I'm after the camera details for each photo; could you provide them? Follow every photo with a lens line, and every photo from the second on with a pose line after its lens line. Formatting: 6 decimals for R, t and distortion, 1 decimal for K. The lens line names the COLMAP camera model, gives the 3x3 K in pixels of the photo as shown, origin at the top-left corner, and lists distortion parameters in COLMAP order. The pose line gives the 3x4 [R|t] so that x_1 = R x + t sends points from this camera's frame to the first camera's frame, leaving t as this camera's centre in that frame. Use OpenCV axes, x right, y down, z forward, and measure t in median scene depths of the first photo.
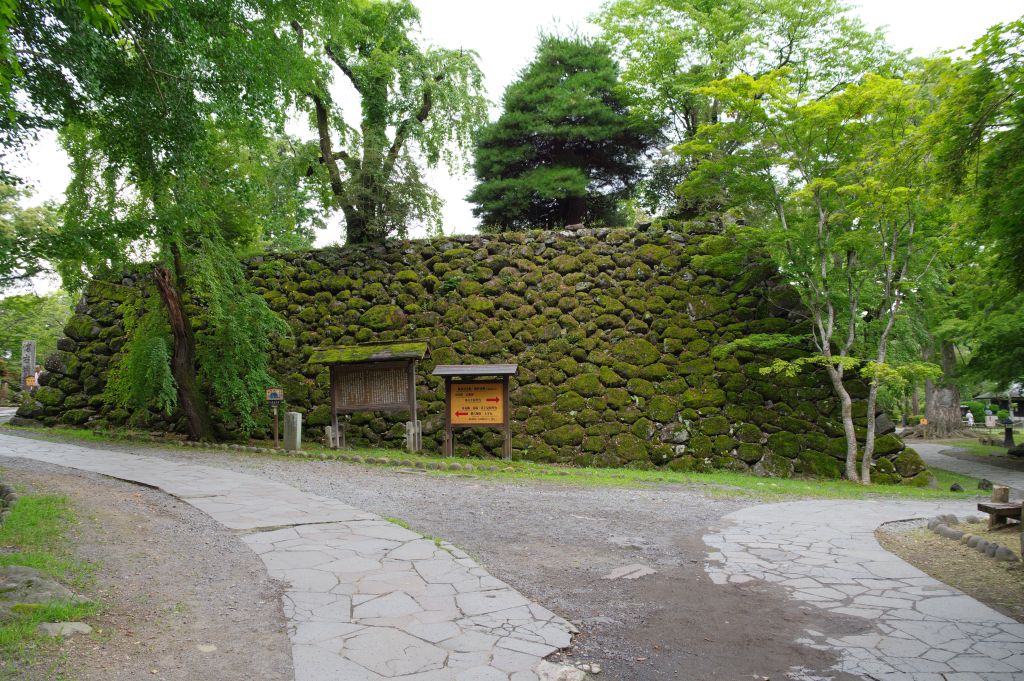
lens RADIAL K [[727.2, 0, 513.9], [0, 727.2, 339.3], [0, 0, 1]] dist [-0.001590, -0.000063]
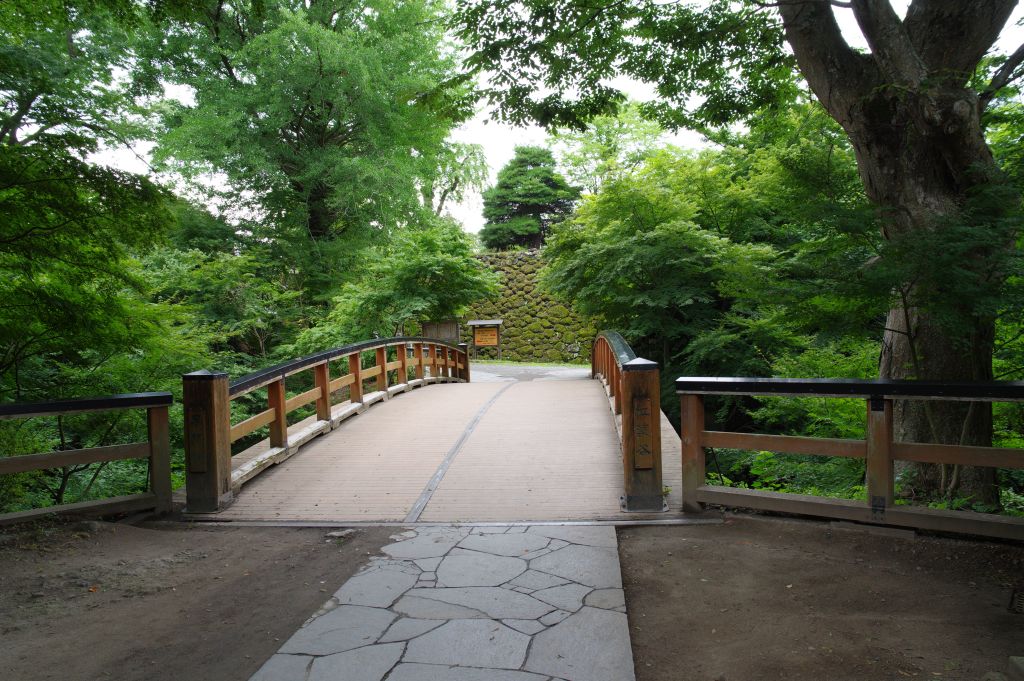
lens RADIAL K [[727.2, 0, 512.2], [0, 727.2, 341.2], [0, 0, 1]] dist [-0.001590, -0.000063]
pose [[0.999500, -0.021619, -0.023064, 0.076817], [0.023635, 0.995569, 0.091017, -0.096310], [0.020994, -0.091517, 0.995582, -1.174464]]
